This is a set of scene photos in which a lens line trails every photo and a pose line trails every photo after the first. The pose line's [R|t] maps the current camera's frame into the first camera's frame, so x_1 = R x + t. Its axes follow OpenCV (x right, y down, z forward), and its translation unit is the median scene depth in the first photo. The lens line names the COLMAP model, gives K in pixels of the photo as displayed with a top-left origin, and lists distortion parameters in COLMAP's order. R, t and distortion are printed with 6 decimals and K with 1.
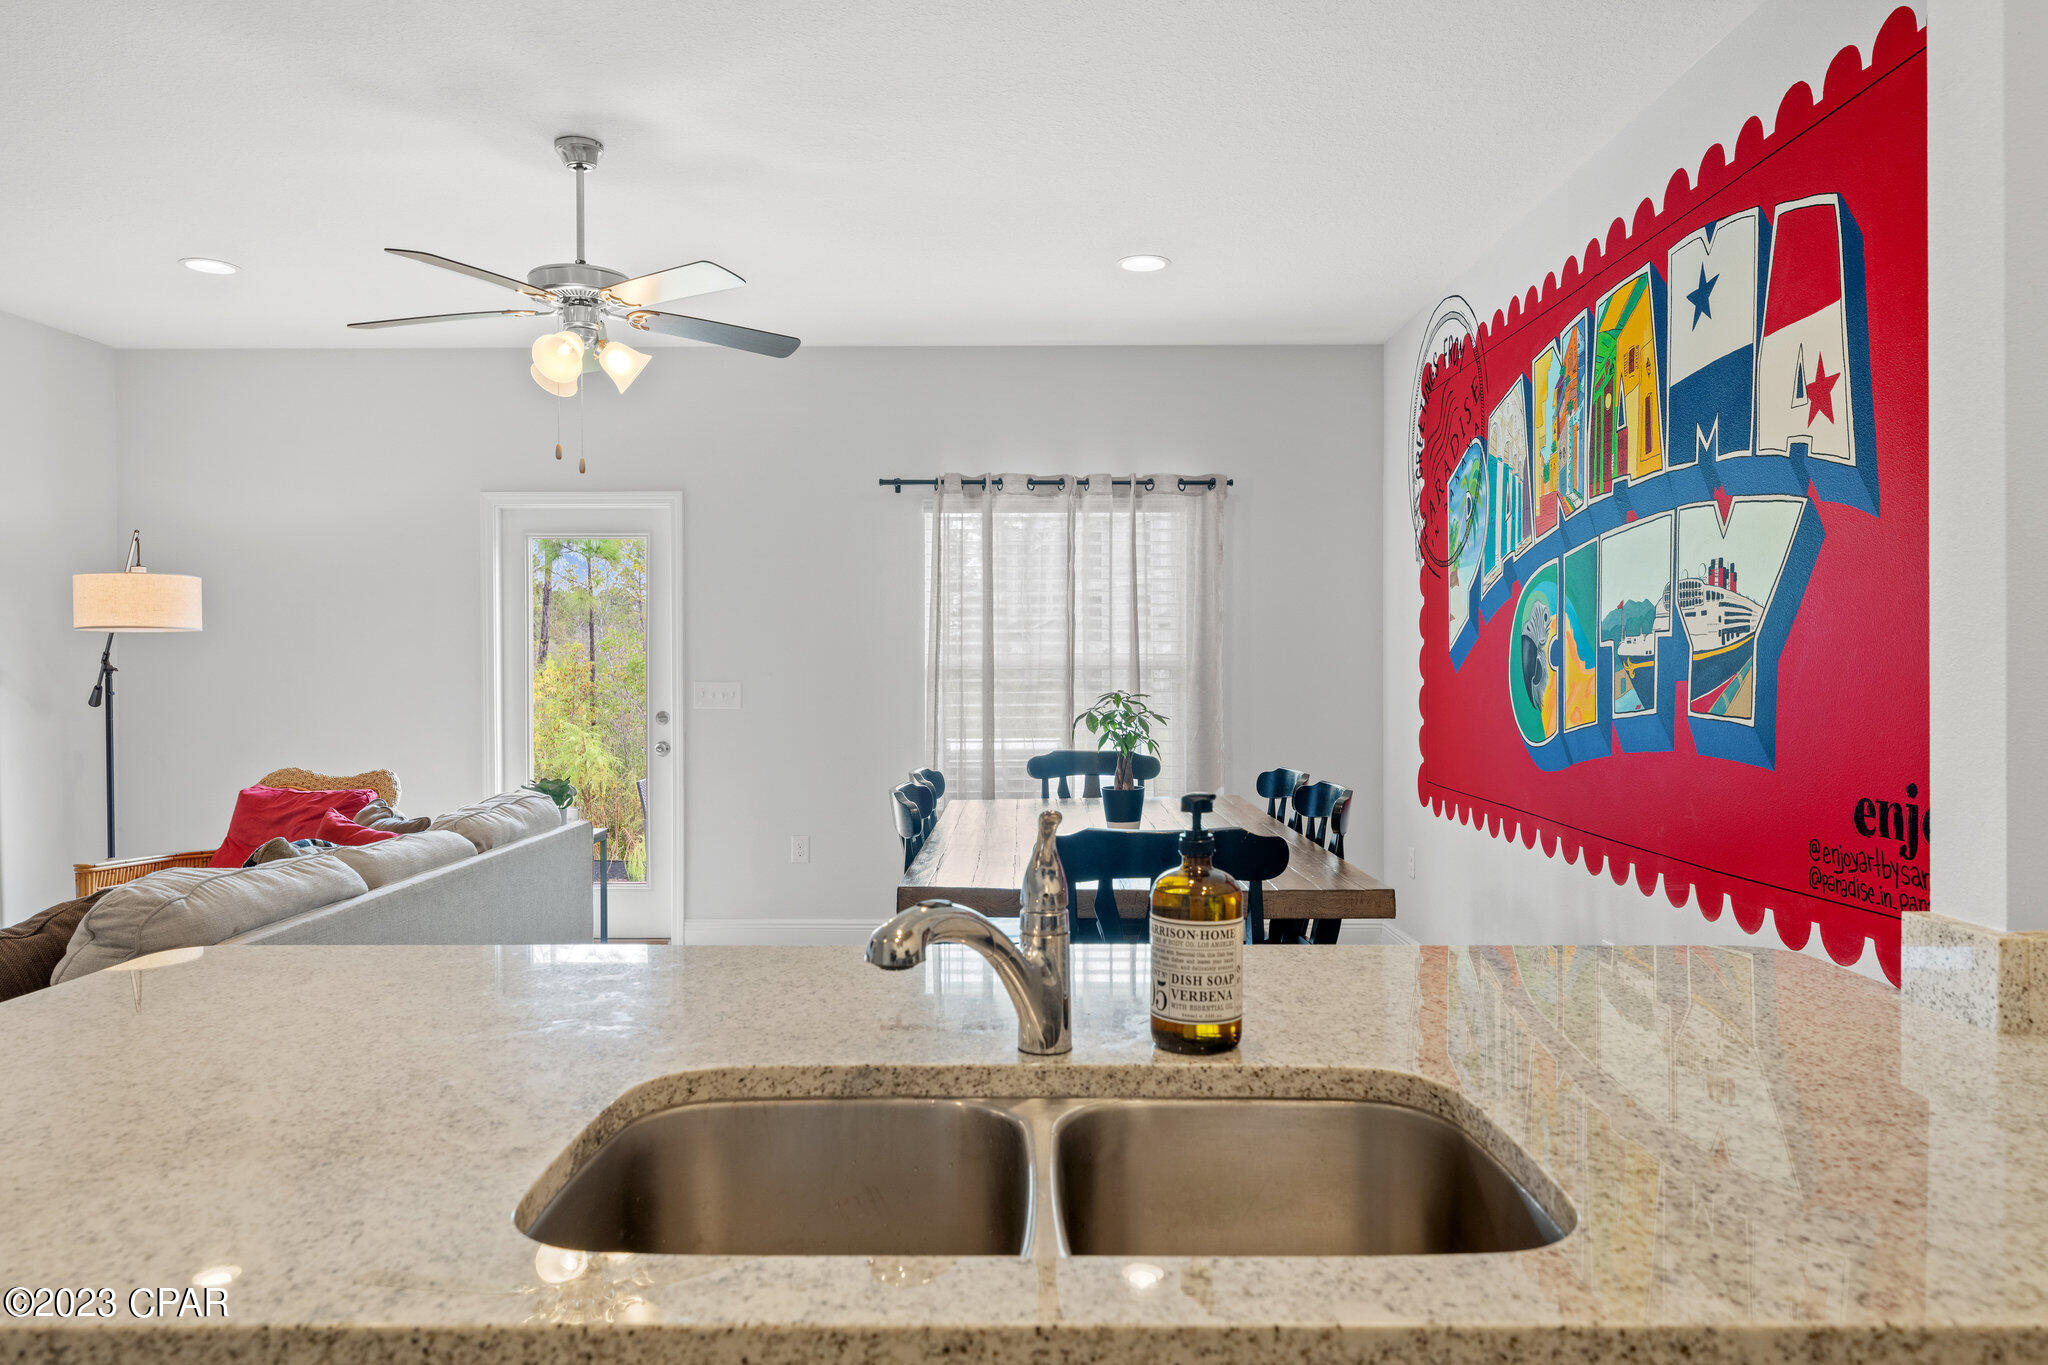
lens RADIAL K [[1331.3, 0, 1030.1], [0, 1331.3, 677.1], [0, 0, 1]] dist [-0.006735, 0.006653]
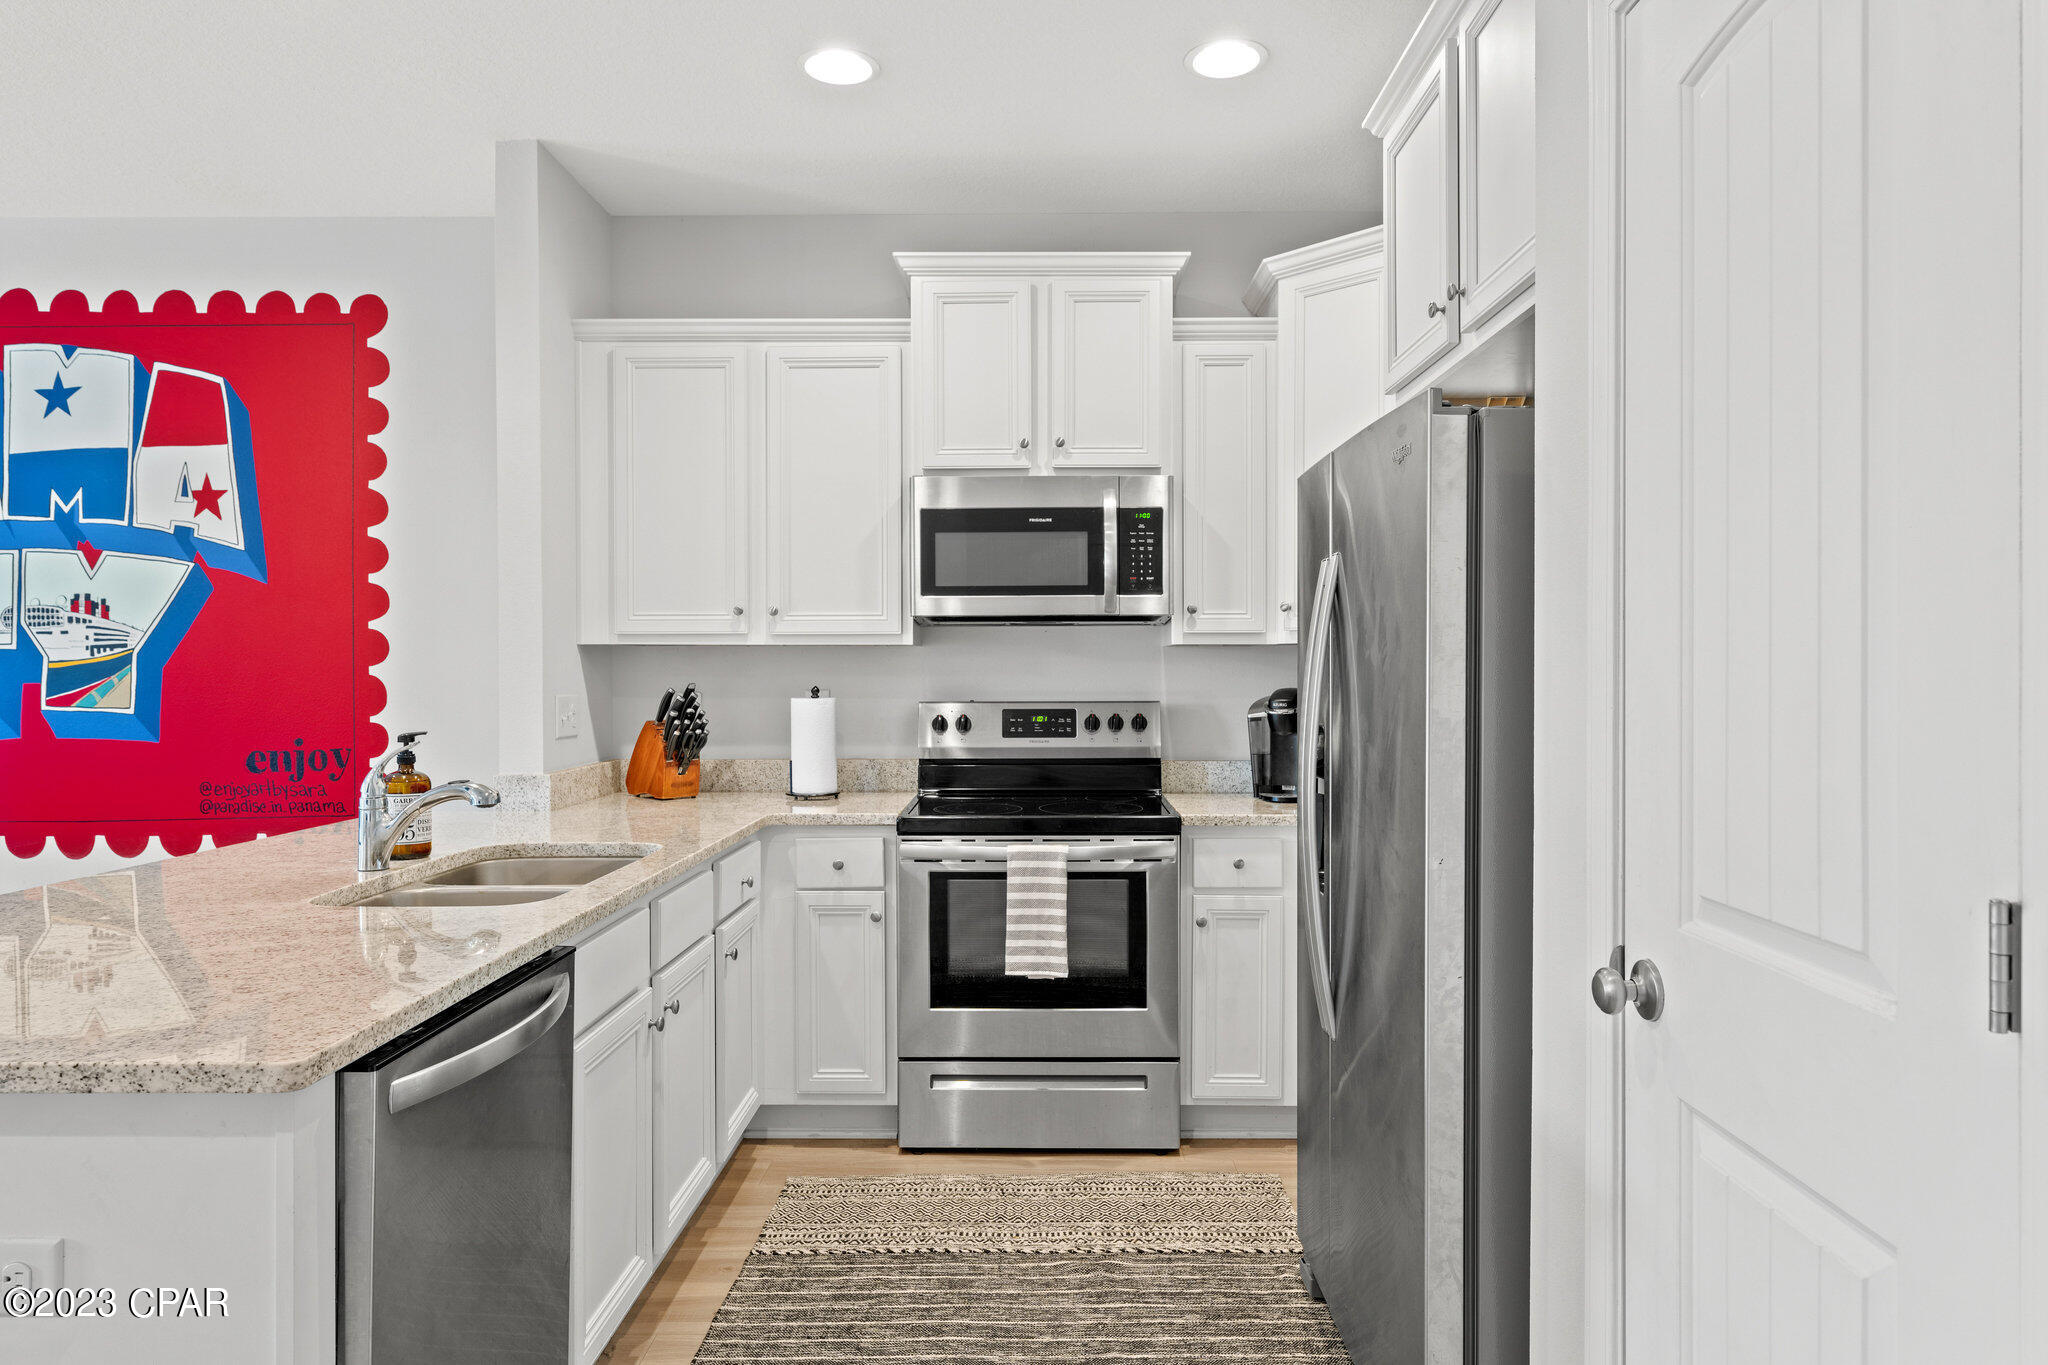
lens RADIAL K [[1274.3, 0, 1026.3], [0, 1274.3, 677.3], [0, 0, 1]] dist [0.002289, 0.002622]
pose [[0.019329, -0.004981, 0.999801, -0.702081], [0.009951, 0.999939, 0.004790, 0.000694], [-0.999764, 0.009856, 0.019377, 0.001051]]
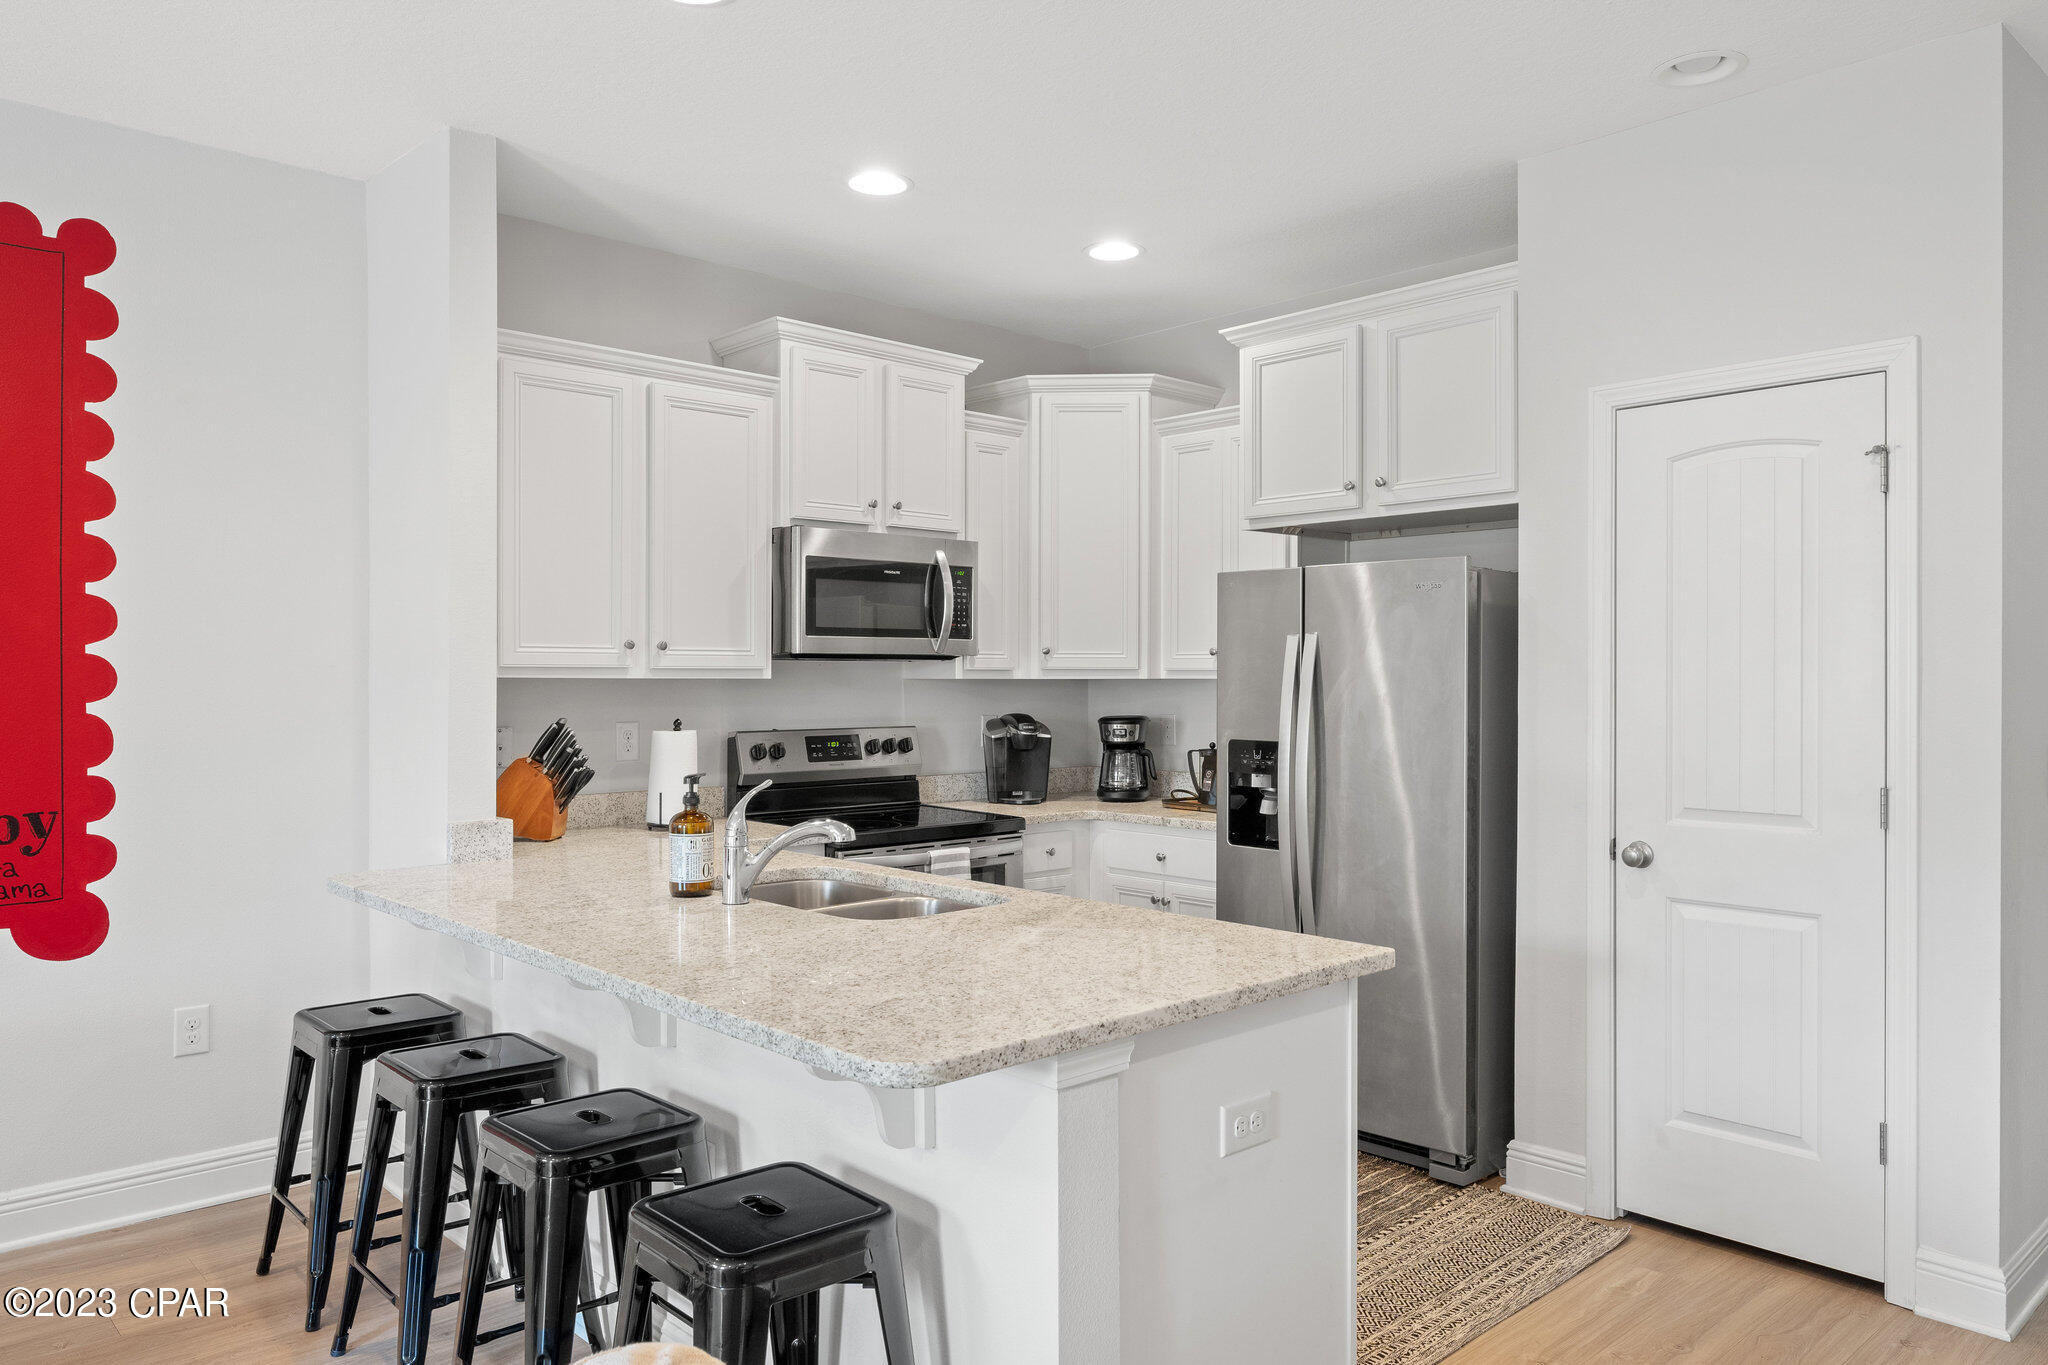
lens RADIAL K [[1404.7, 0, 1041.0], [0, 1404.7, 682.9], [0, 0, 1]] dist [0.002508, -0.000894]
pose [[-0.680316, -0.001636, 0.732918, -0.728816], [0.005884, 0.999953, 0.007694, -0.027412], [-0.732896, 0.009547, -0.680274, 0.811445]]
